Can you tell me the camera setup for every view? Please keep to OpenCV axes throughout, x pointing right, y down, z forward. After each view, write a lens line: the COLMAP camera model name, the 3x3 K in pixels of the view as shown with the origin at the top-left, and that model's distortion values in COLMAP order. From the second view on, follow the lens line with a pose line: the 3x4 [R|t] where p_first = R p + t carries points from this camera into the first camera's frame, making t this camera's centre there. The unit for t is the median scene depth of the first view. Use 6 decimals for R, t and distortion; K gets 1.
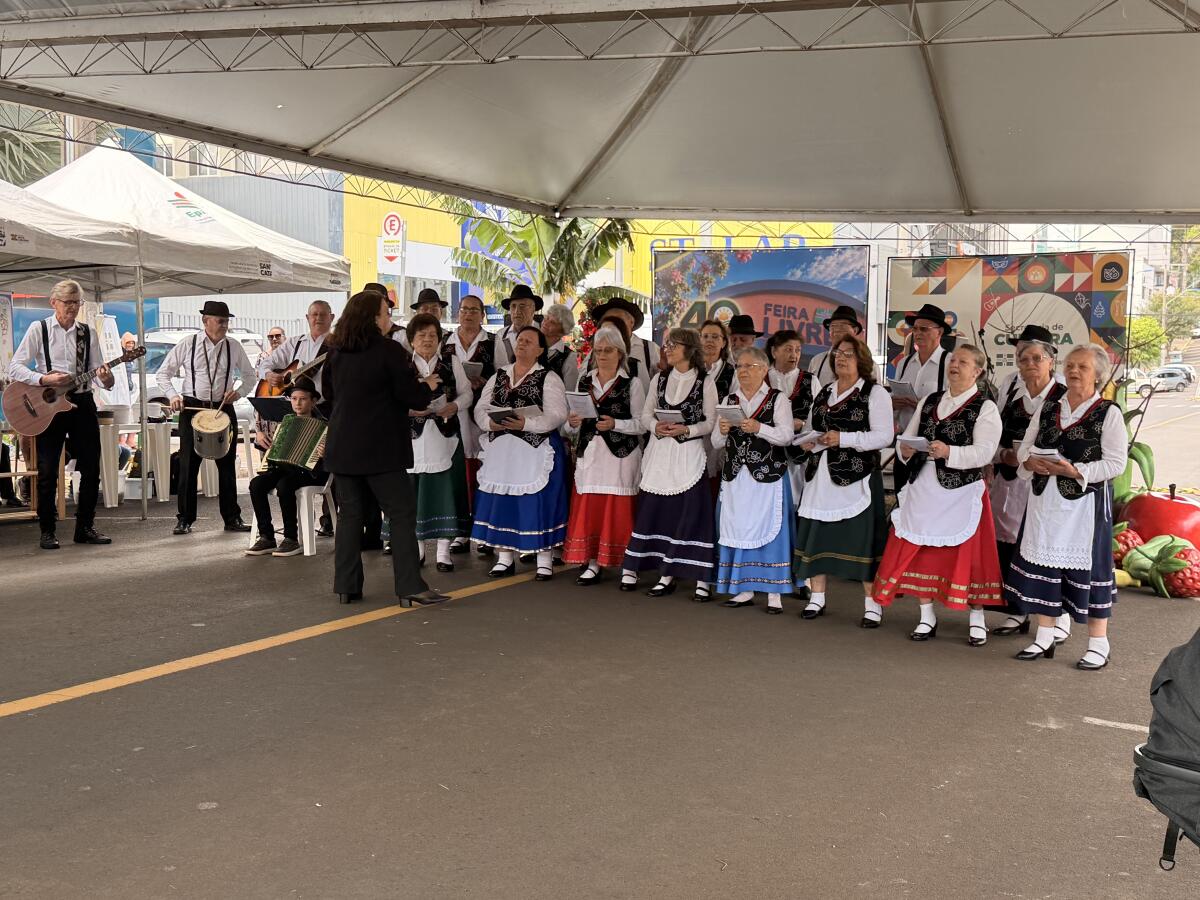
lens RADIAL K [[1541.5, 0, 599.4], [0, 1541.5, 449.7], [0, 0, 1]] dist [-0.025012, 0.000000]
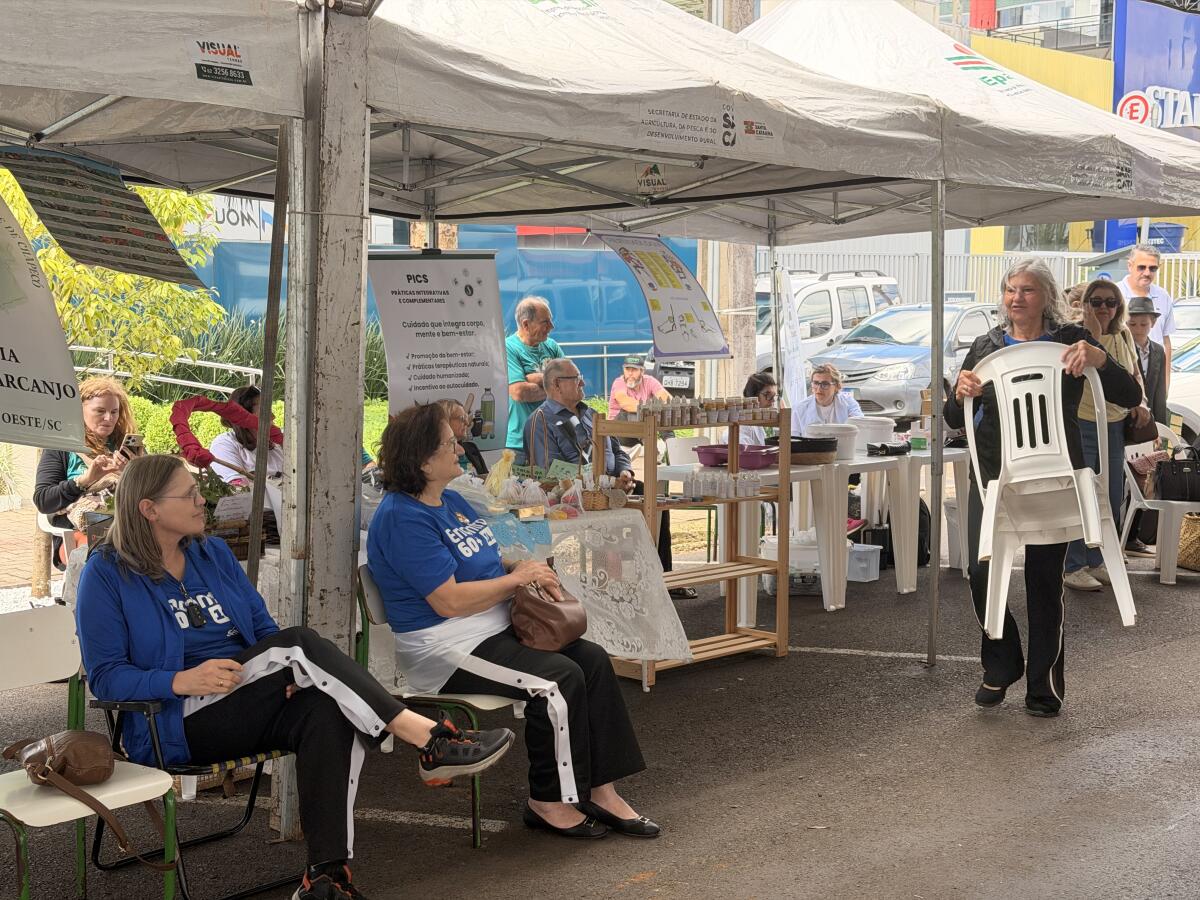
lens RADIAL K [[1676.3, 0, 600.3], [0, 1676.3, 450.2], [0, 0, 1]] dist [-0.004636, 0.000000]
pose [[0.952729, 0.004624, -0.303787, -0.242245], [0.007511, 0.999220, 0.038767, -0.052852], [0.303729, -0.039216, 0.951951, 0.439568]]
